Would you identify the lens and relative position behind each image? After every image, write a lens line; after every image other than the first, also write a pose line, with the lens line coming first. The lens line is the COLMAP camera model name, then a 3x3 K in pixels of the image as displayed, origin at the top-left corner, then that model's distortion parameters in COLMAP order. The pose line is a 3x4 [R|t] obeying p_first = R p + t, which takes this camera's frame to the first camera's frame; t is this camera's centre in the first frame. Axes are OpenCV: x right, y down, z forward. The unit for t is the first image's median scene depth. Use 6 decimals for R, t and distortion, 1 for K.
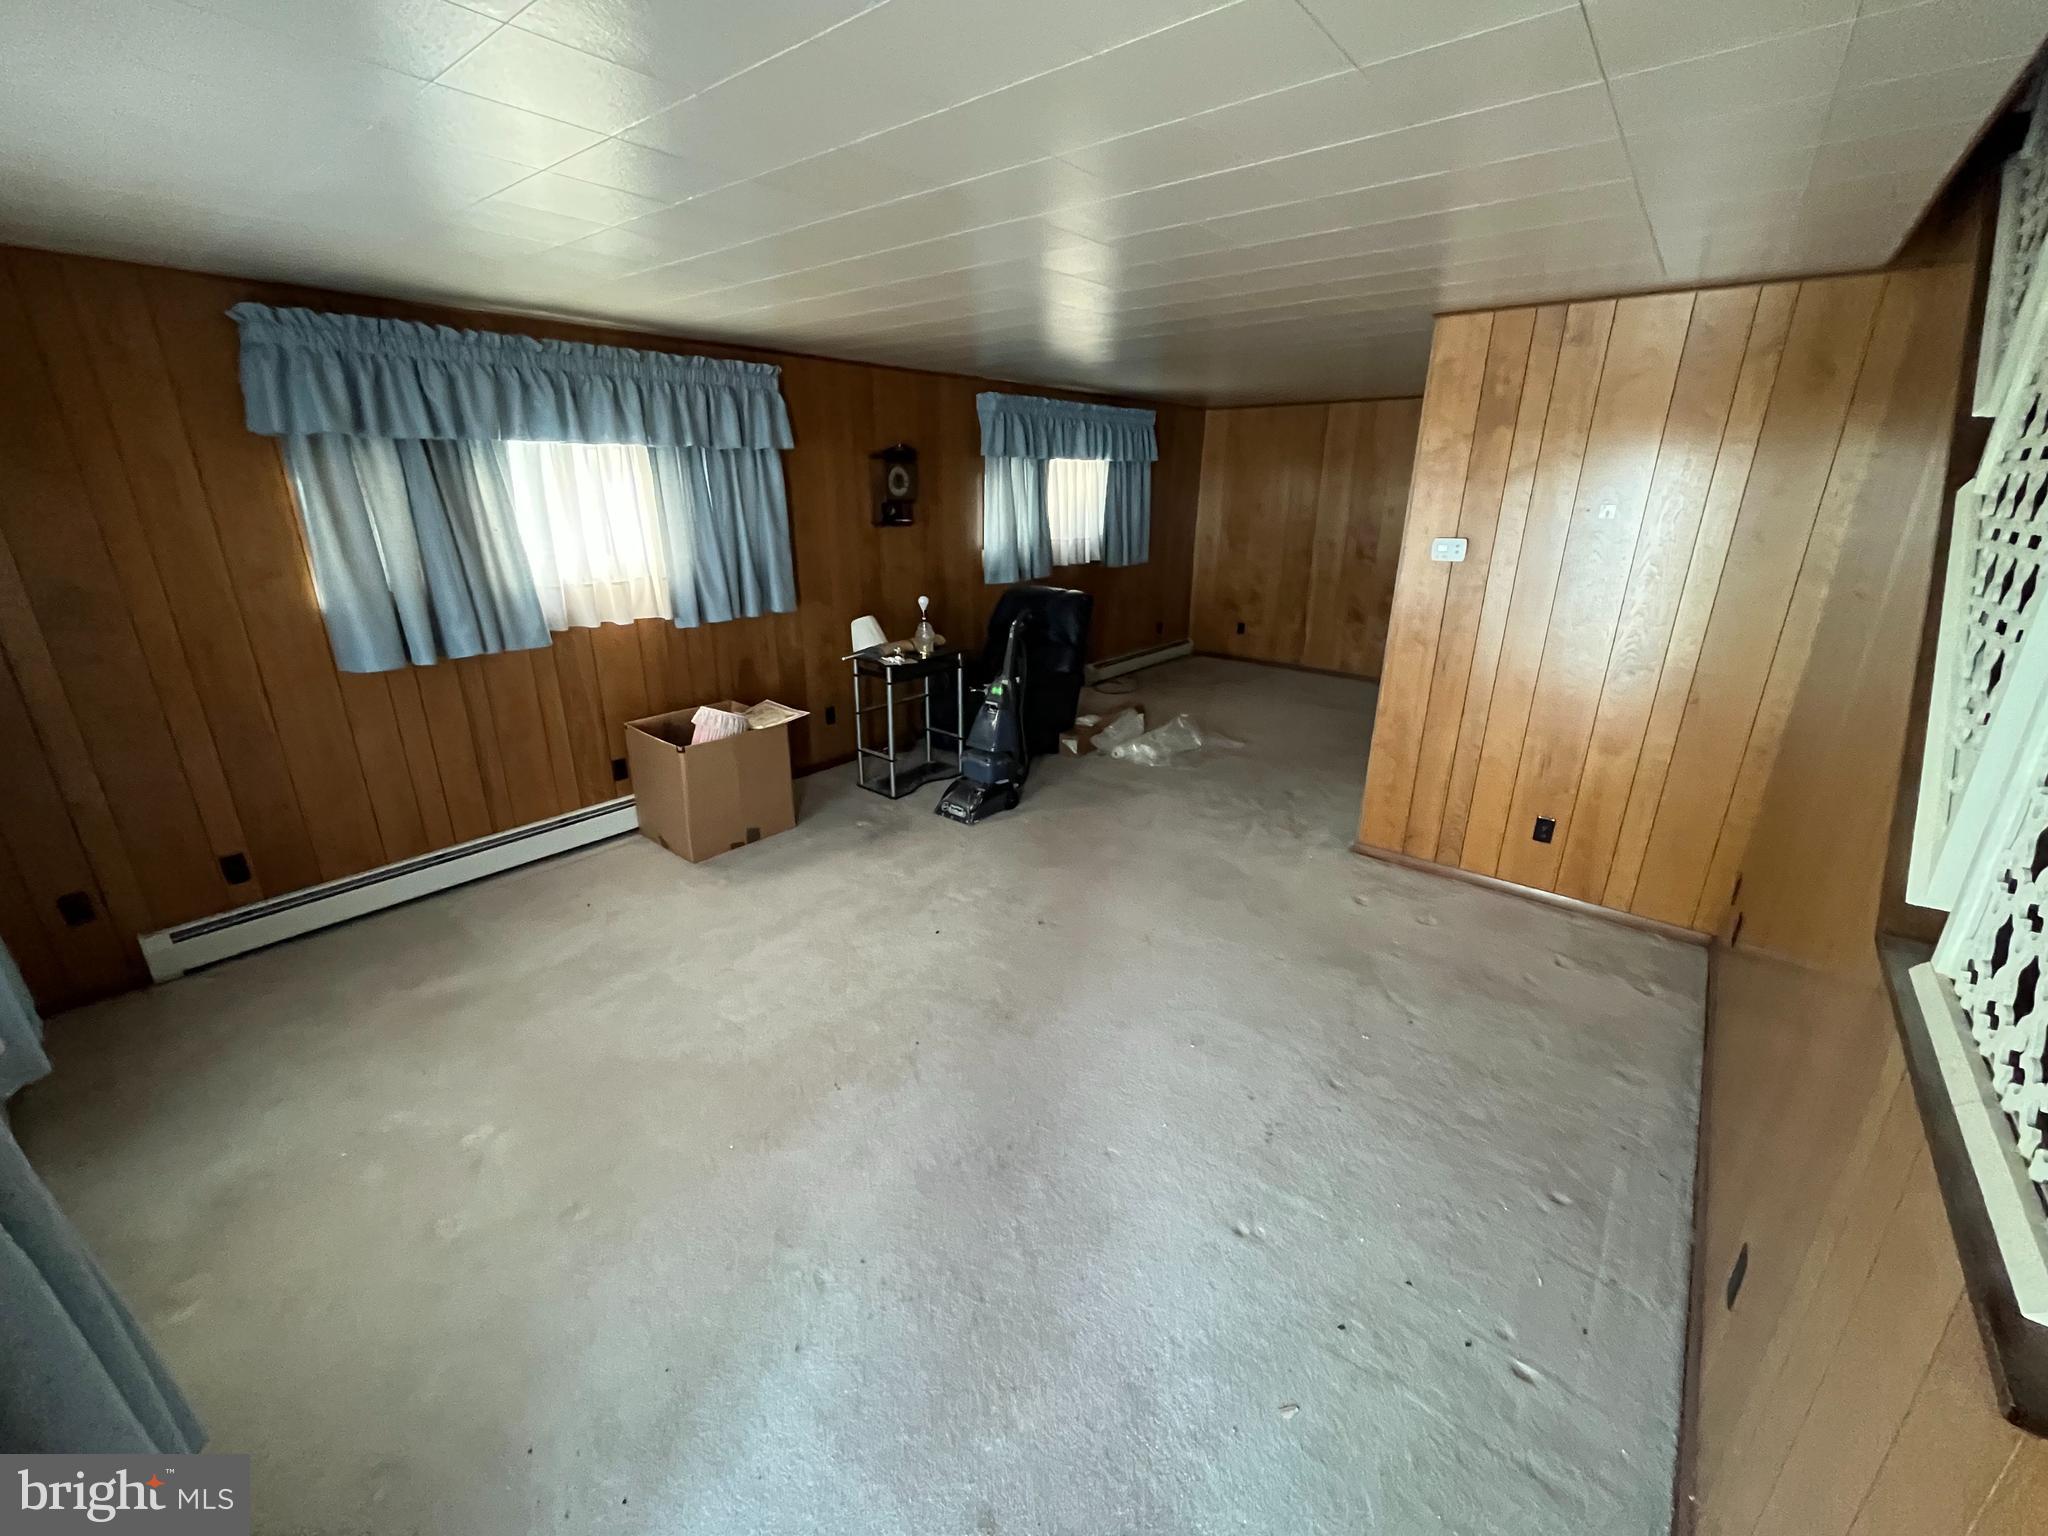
lens RADIAL K [[829.7, 0, 1025.3], [0, 829.7, 777.4], [0, 0, 1]] dist [-0.002291, -0.000088]
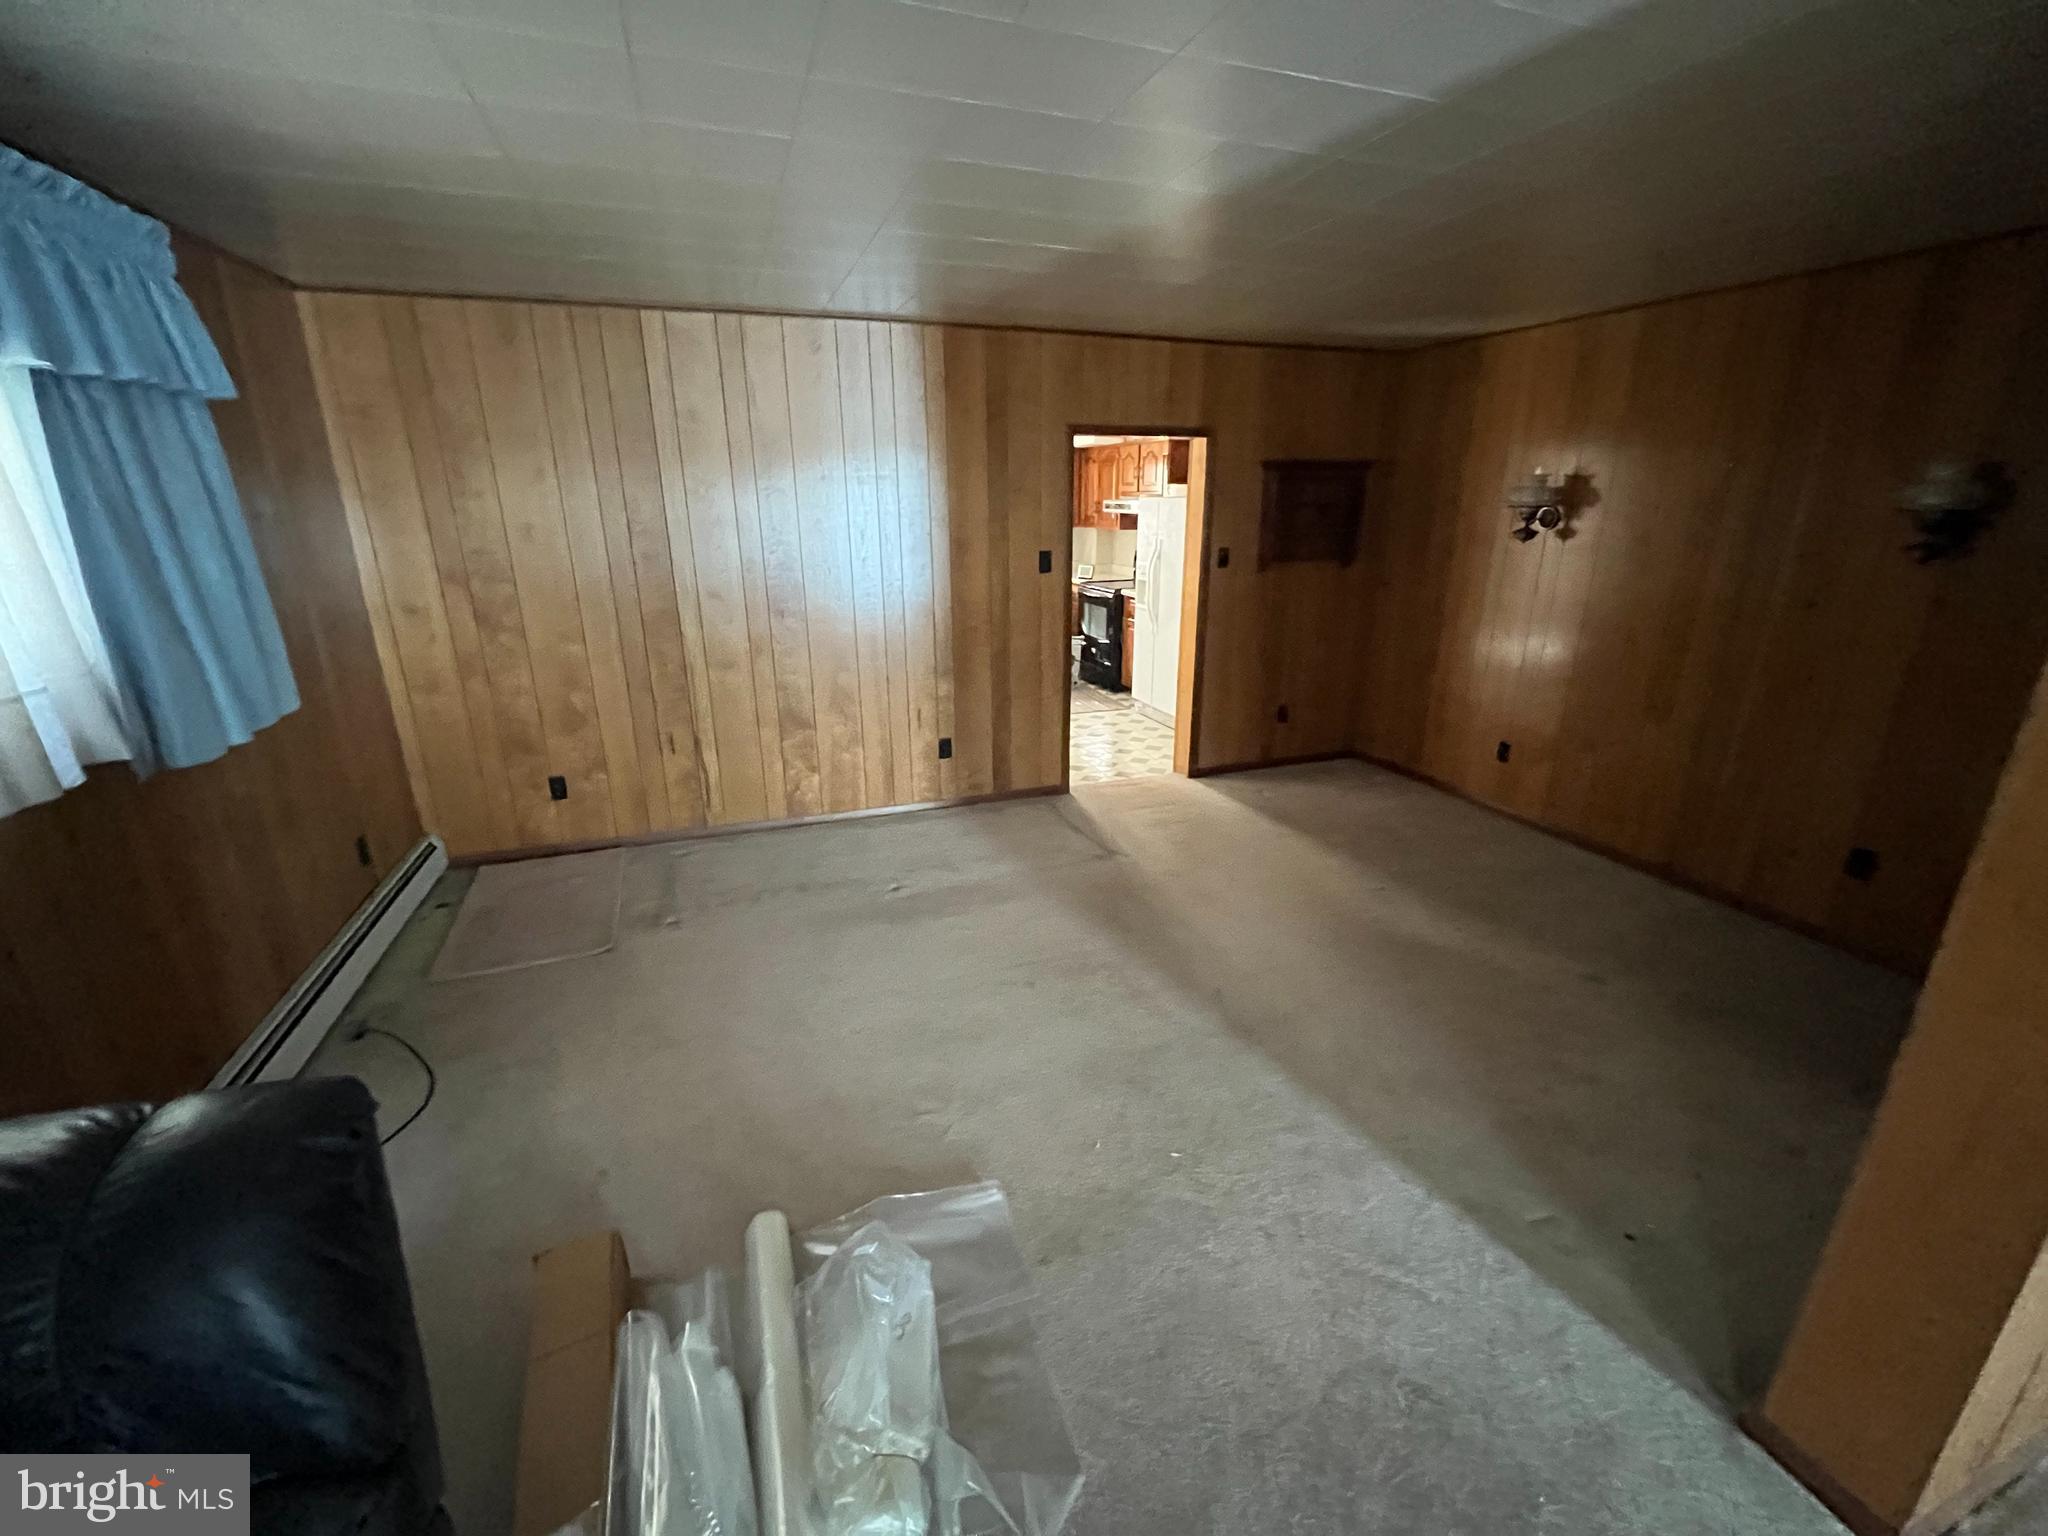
lens RADIAL K [[829.7, 0, 1026.2], [0, 829.7, 770.2], [0, 0, 1]] dist [-0.002291, -0.000088]
pose [[0.512743, -0.270986, 0.814654, 0.018840], [0.285517, 0.948694, 0.135868, -0.183799], [-0.809675, 0.162932, 0.563807, 0.543944]]
